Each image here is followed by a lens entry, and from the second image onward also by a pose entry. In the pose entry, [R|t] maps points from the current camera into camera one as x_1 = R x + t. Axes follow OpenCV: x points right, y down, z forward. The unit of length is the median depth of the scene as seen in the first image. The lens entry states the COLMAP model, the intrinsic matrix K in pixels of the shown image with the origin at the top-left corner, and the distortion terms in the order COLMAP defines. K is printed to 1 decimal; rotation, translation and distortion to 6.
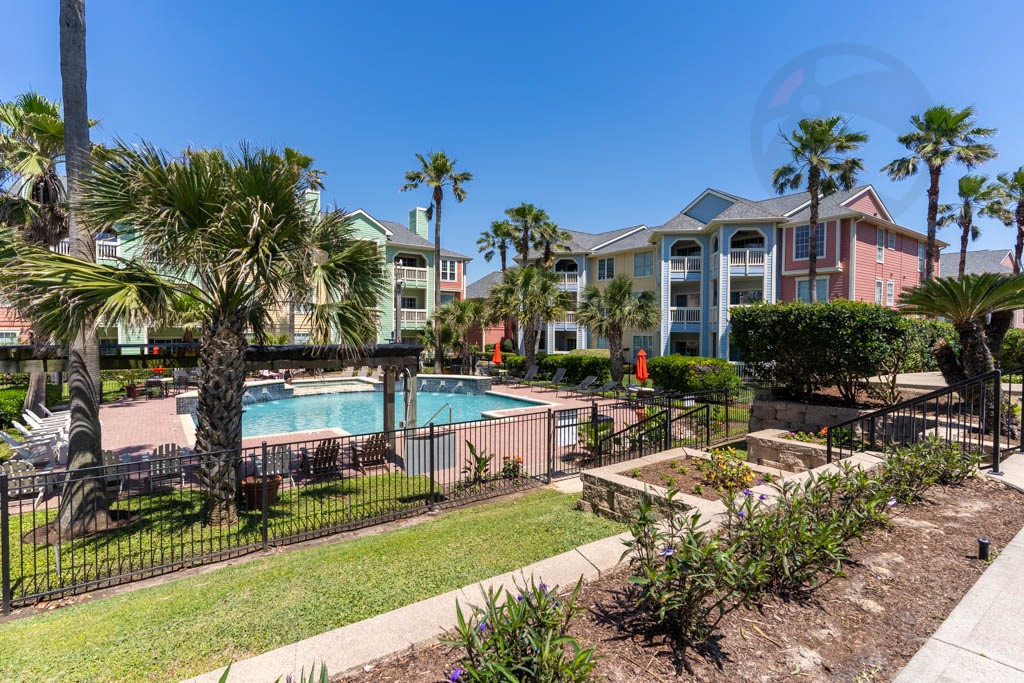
lens RADIAL K [[494.7, 0, 510.1], [0, 494.7, 339.9], [0, 0, 1]] dist [0.005606, 0.001072]
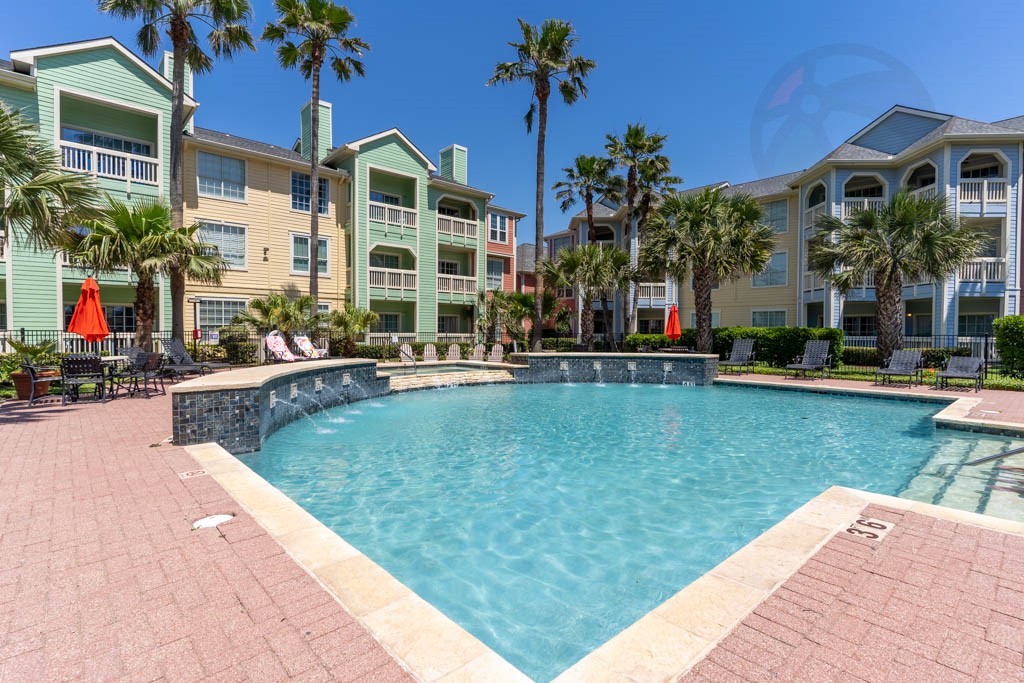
lens RADIAL K [[494.7, 0, 518.1], [0, 494.7, 334.7], [0, 0, 1]] dist [0.005606, 0.001072]
pose [[0.992679, -0.004143, 0.120714, -0.213141], [0.005816, 0.999892, -0.013509, 0.036701], [-0.120645, 0.014113, 0.992595, 0.284164]]
